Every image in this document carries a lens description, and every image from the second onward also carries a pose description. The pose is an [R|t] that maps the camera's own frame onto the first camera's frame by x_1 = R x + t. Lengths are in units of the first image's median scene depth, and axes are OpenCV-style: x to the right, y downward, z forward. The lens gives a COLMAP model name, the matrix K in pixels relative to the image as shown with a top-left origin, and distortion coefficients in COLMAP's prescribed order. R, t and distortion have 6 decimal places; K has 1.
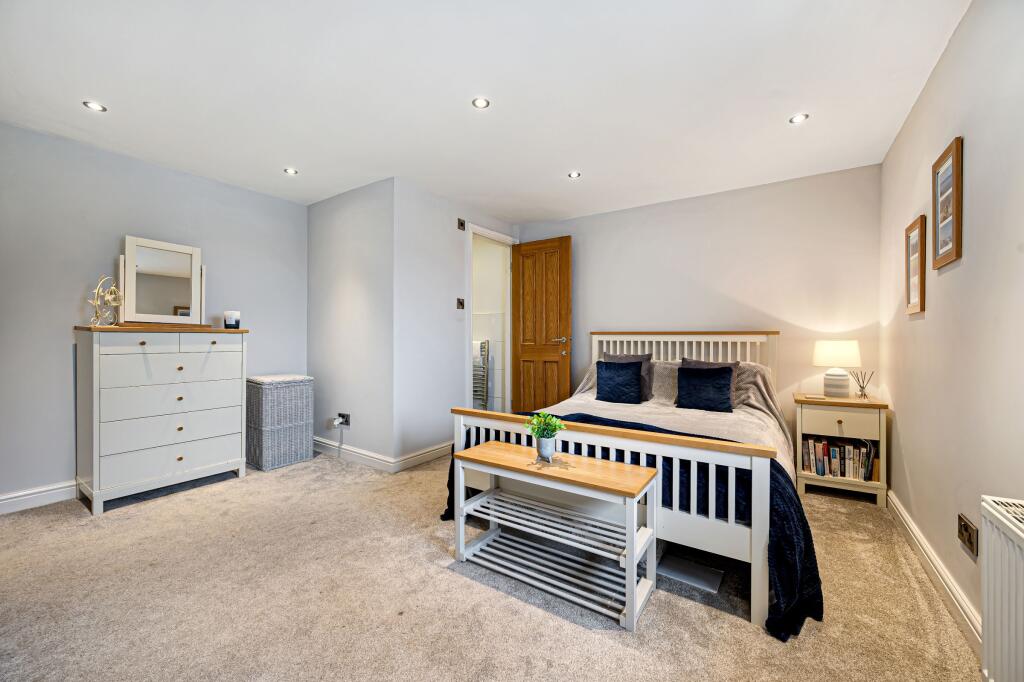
lens RADIAL K [[401.7, 0, 508.9], [0, 401.7, 342.6], [0, 0, 1]] dist [-0.000503, 0.000180]
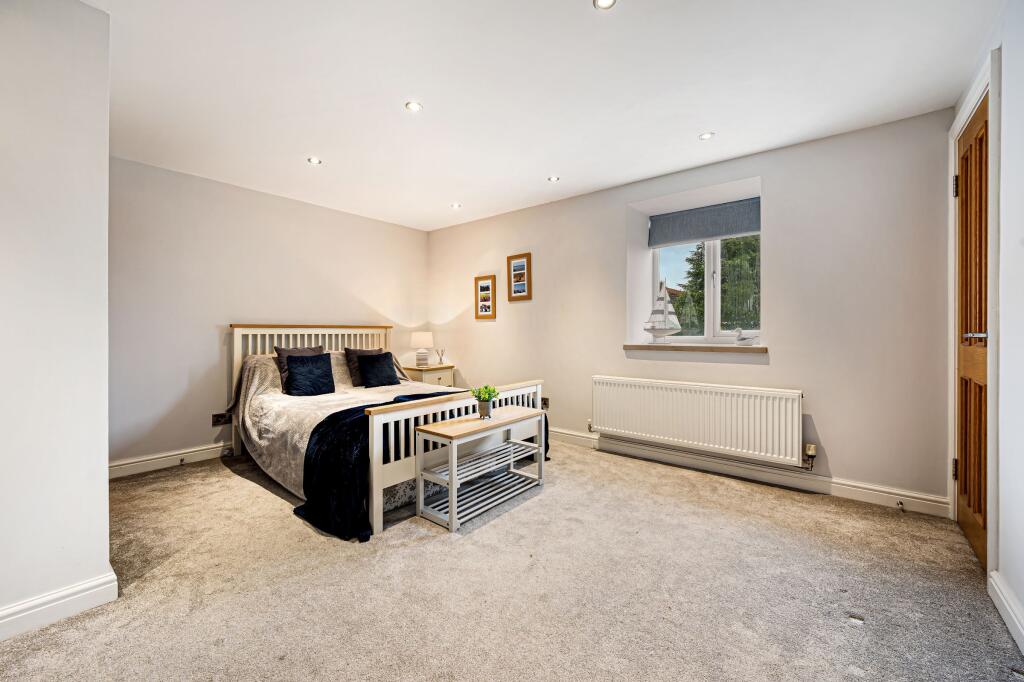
lens RADIAL K [[401.7, 0, 508.5], [0, 401.7, 331.5], [0, 0, 1]] dist [-0.000503, 0.000180]
pose [[0.087942, -0.005297, 0.996111, -0.719297], [0.012828, 0.999909, 0.004184, -0.008993], [-0.996043, 0.012410, 0.088002, 0.438301]]
